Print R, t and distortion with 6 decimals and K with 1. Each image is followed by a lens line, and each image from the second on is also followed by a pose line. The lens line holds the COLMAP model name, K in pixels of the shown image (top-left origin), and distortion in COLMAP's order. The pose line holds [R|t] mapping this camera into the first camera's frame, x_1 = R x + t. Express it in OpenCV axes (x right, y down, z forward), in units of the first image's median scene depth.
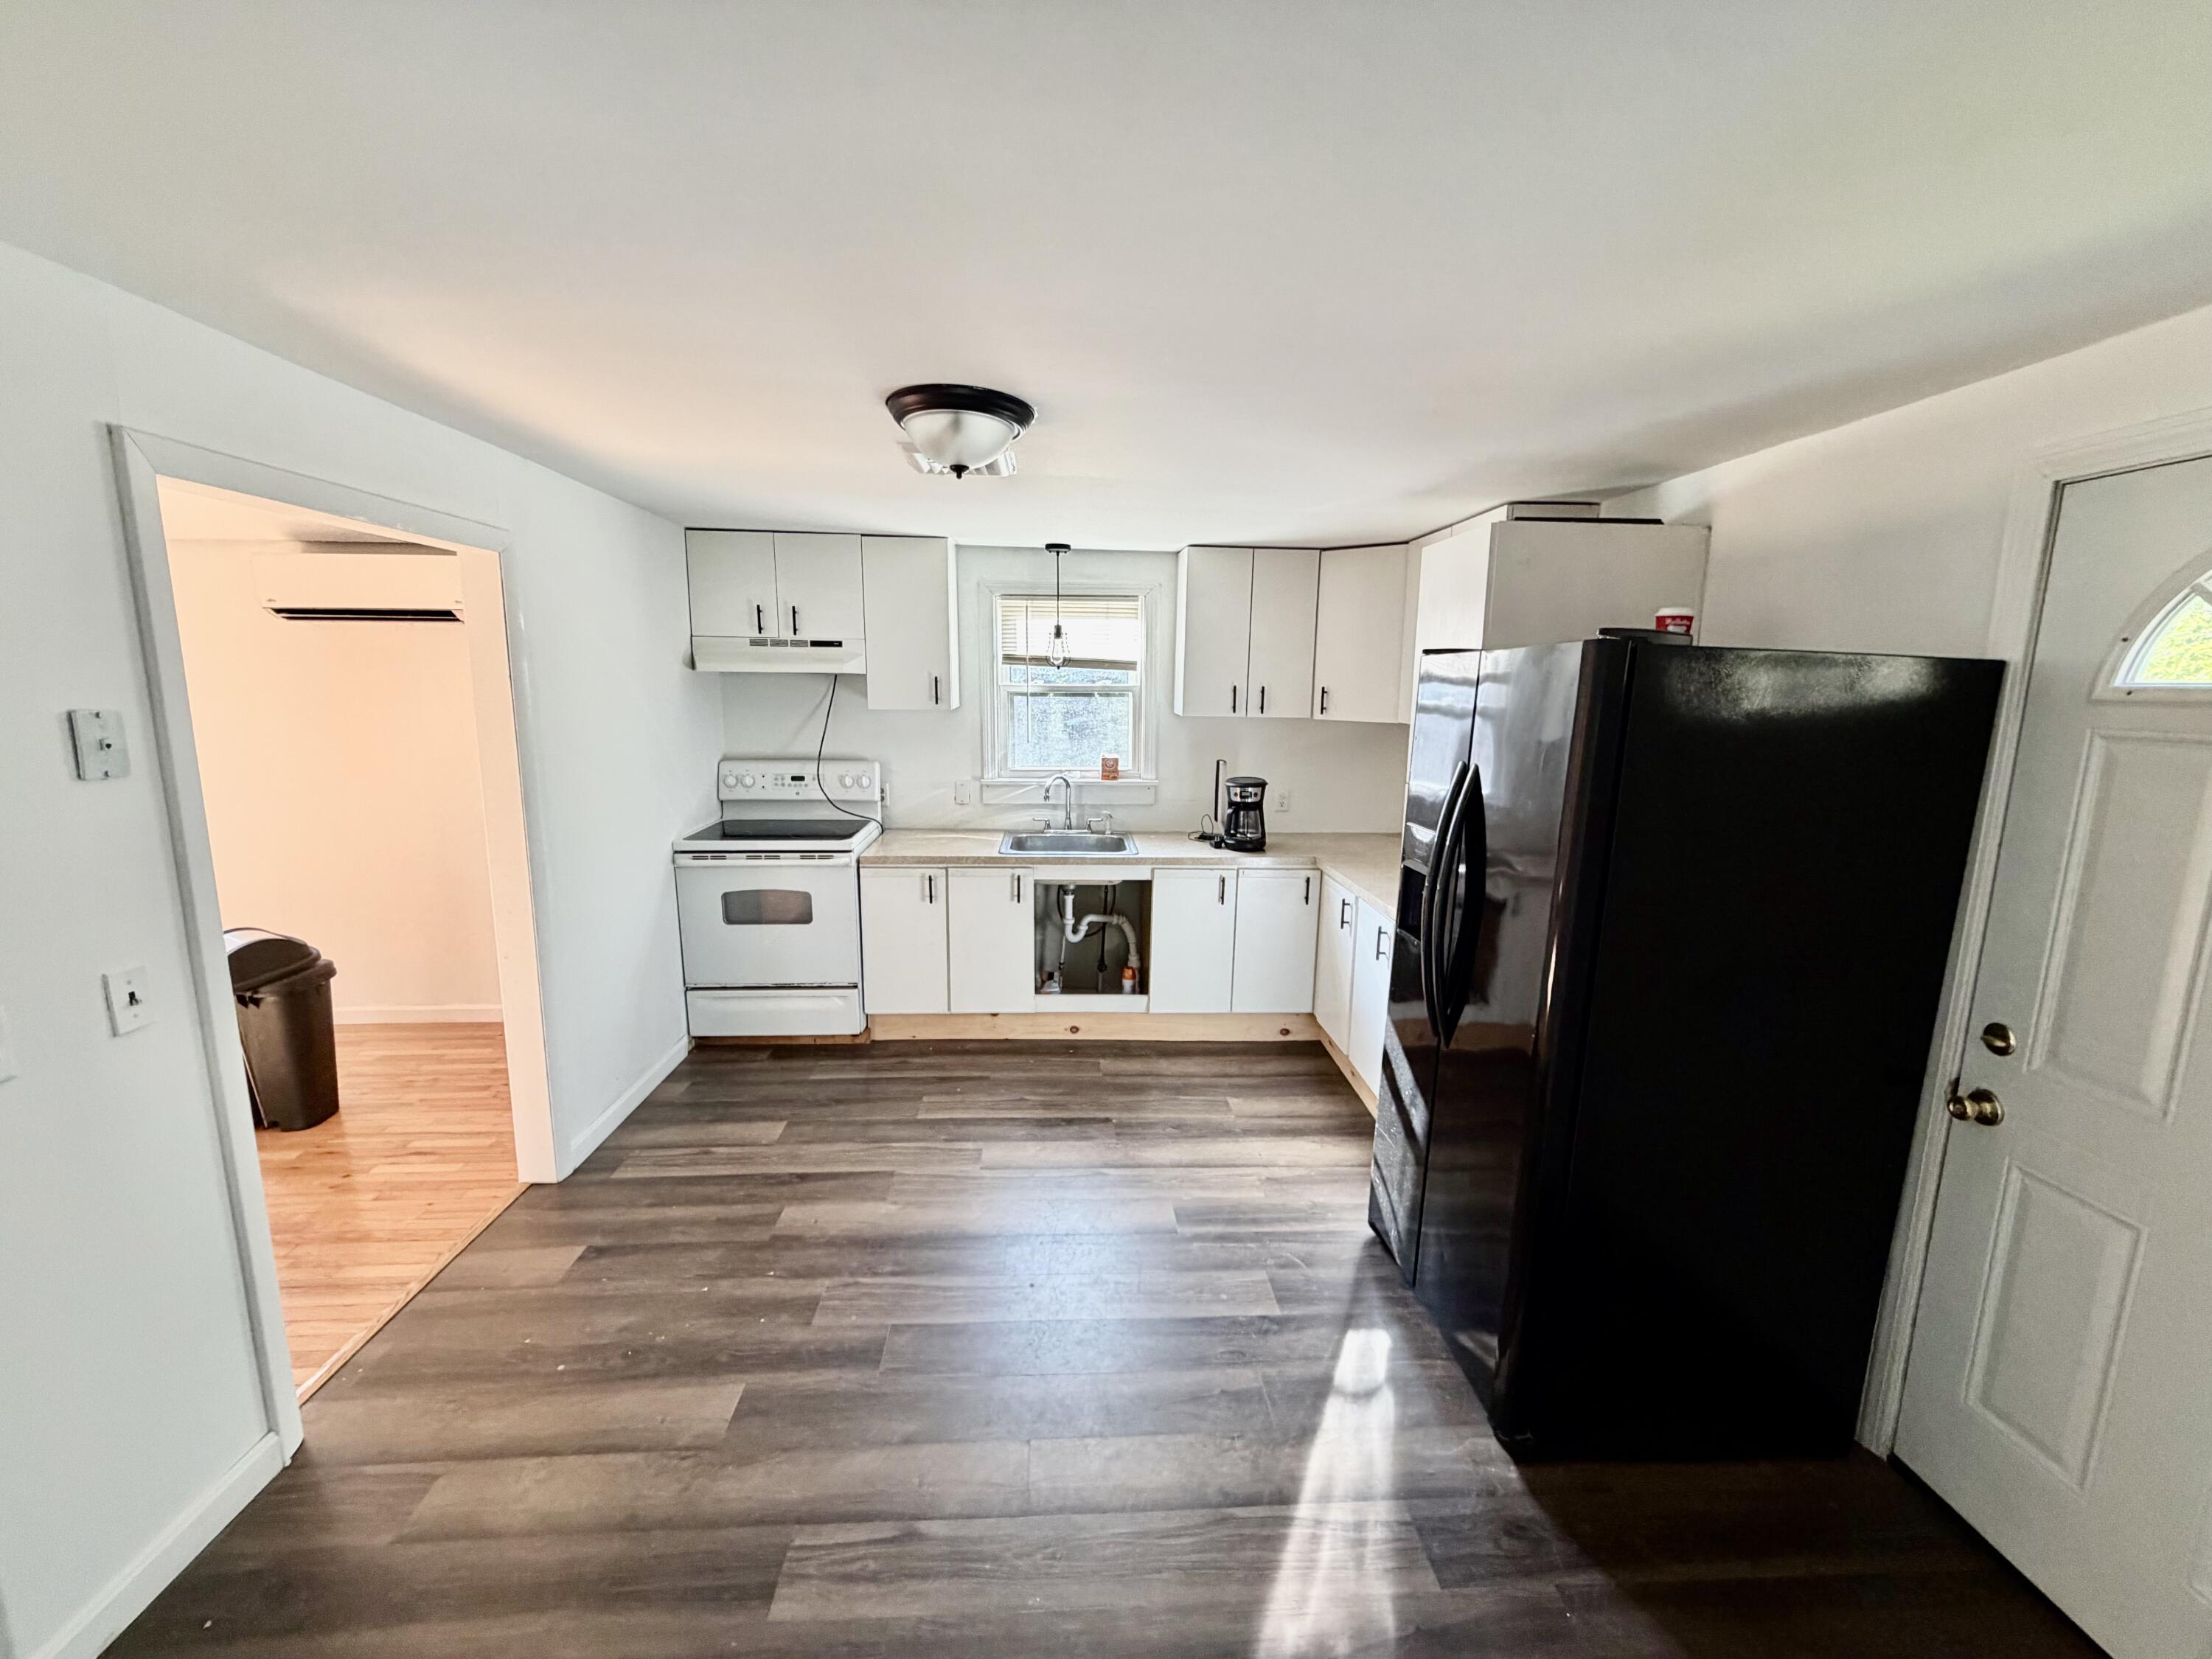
lens RADIAL K [[885.0, 0, 1103.8], [0, 885.0, 829.4], [0, 0, 1]] dist [-0.000391, 0.000018]
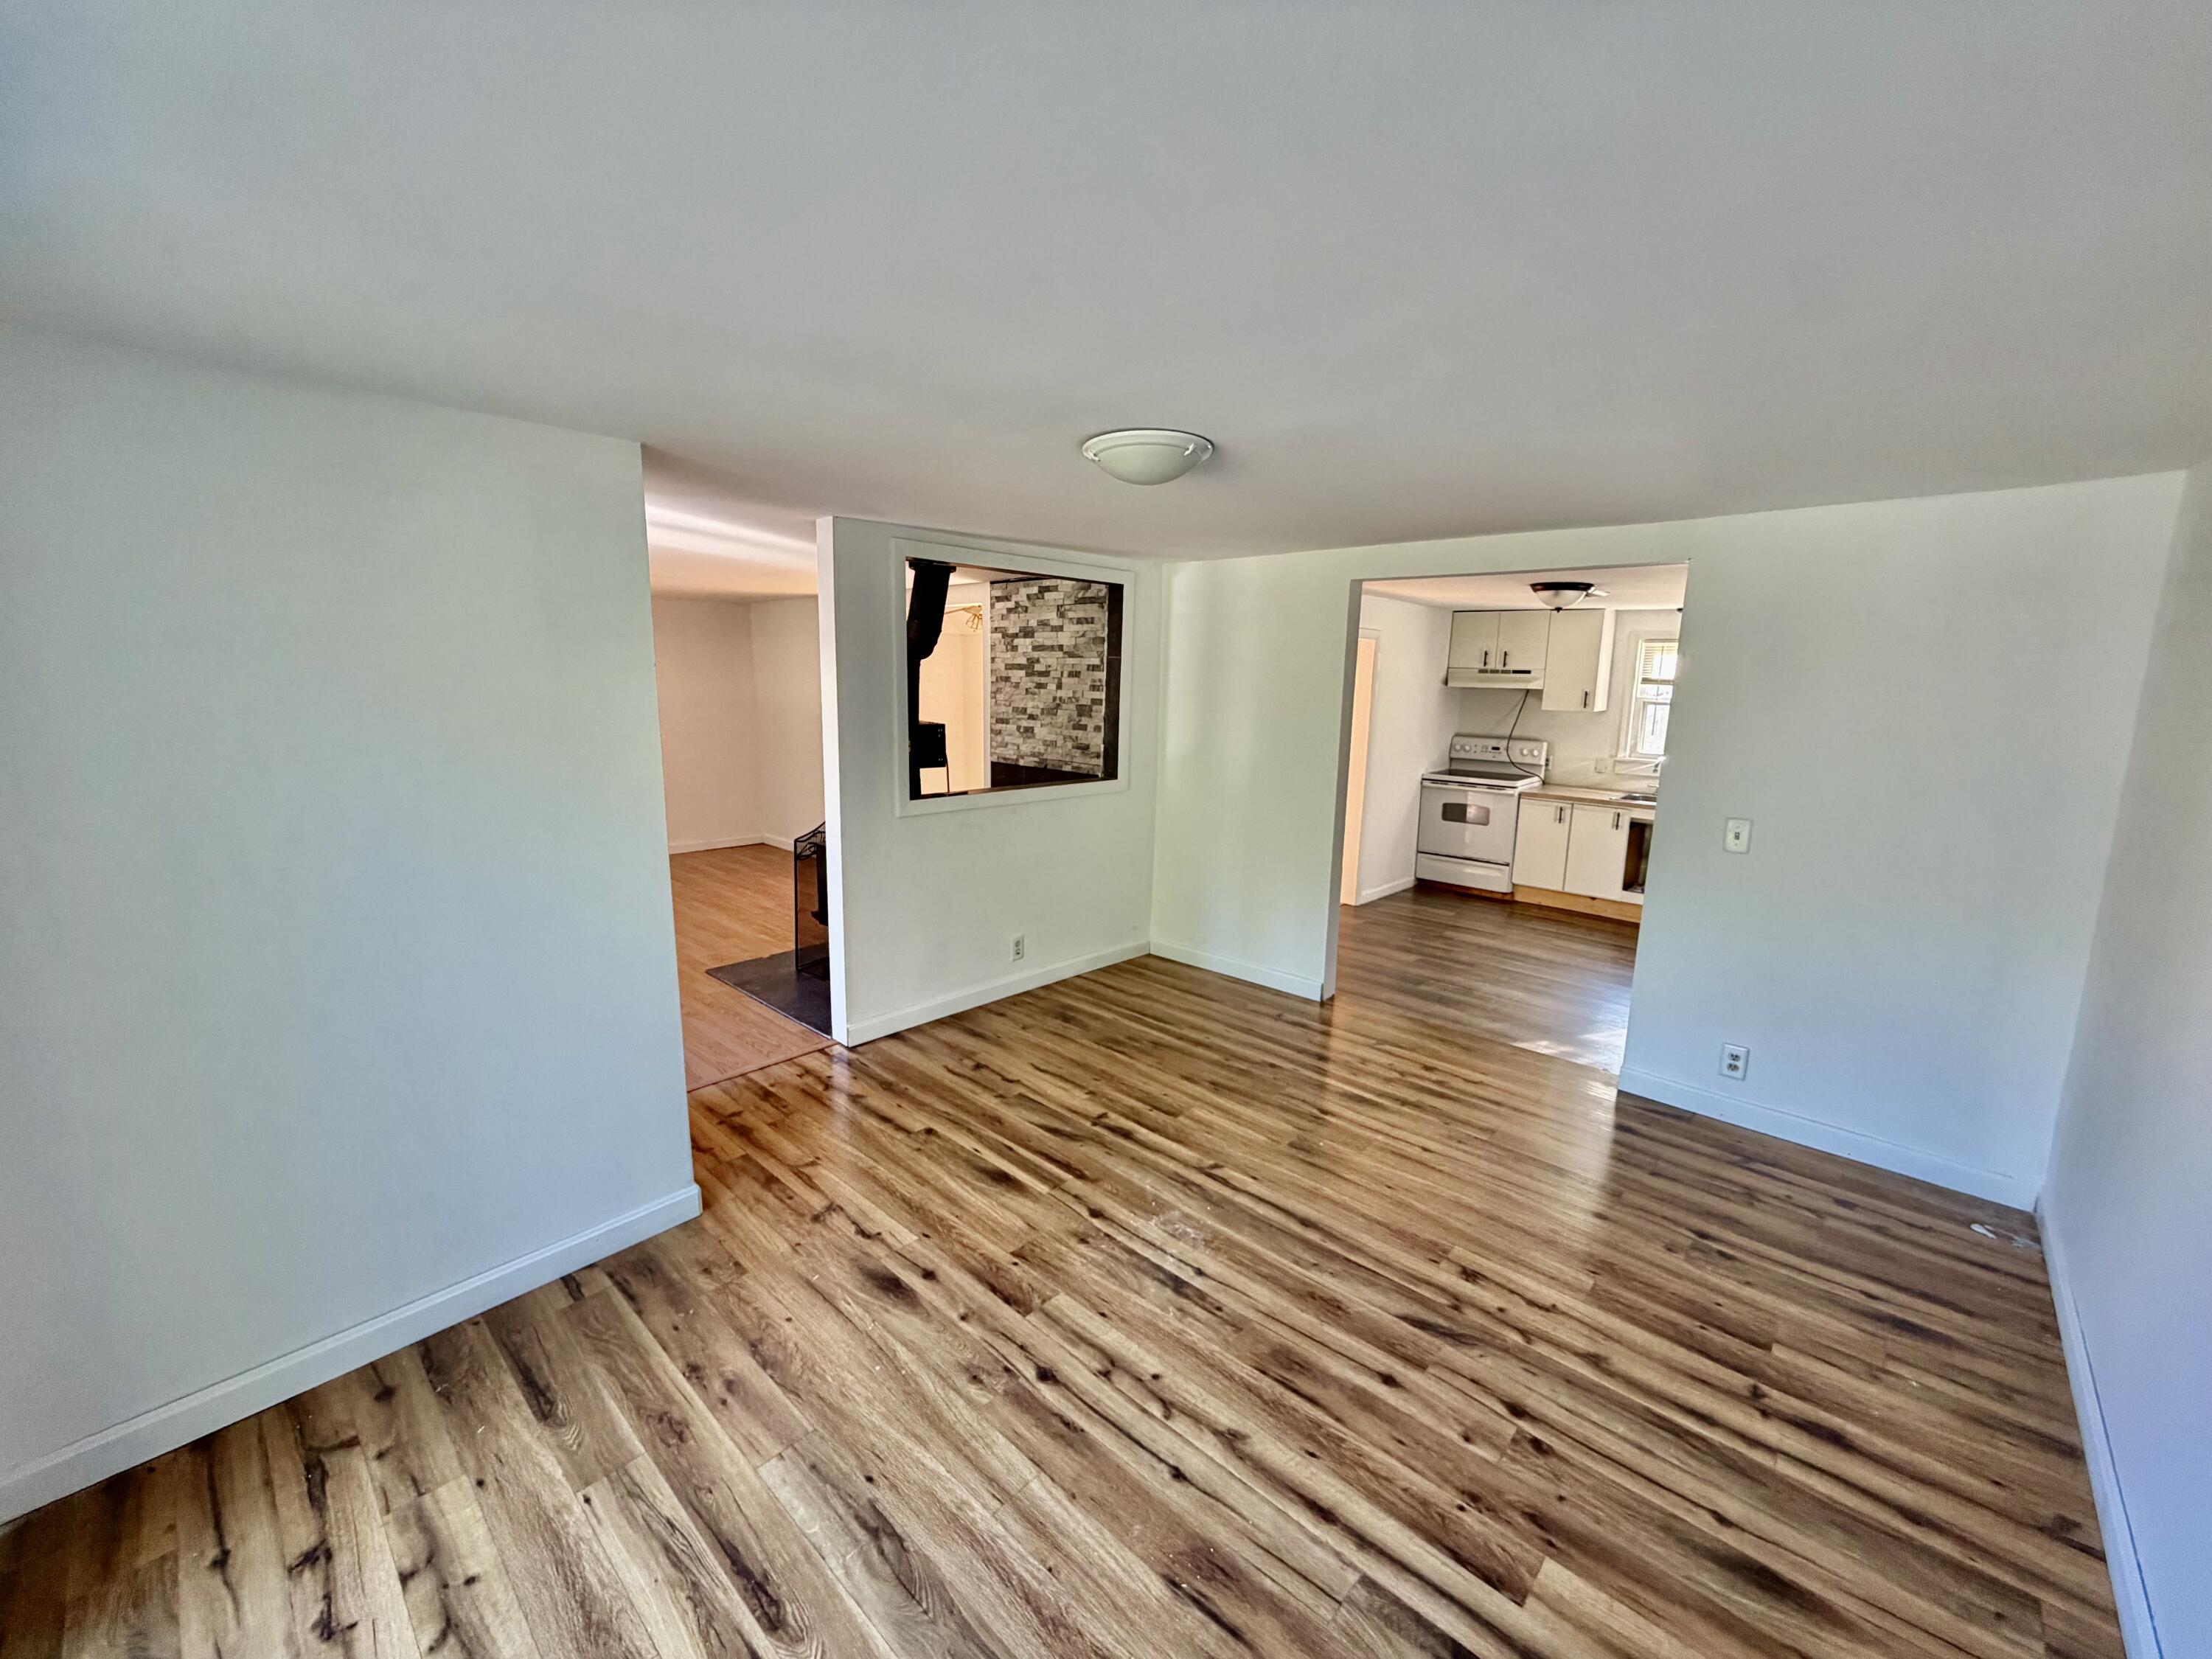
lens RADIAL K [[885.0, 0, 1102.8], [0, 885.0, 827.1], [0, 0, 1]] dist [-0.000391, 0.000018]
pose [[0.692757, 0.124265, -0.710385, 0.406973], [-0.129185, 0.990492, 0.047284, 0.122699], [0.709507, 0.059015, 0.702223, -0.827799]]
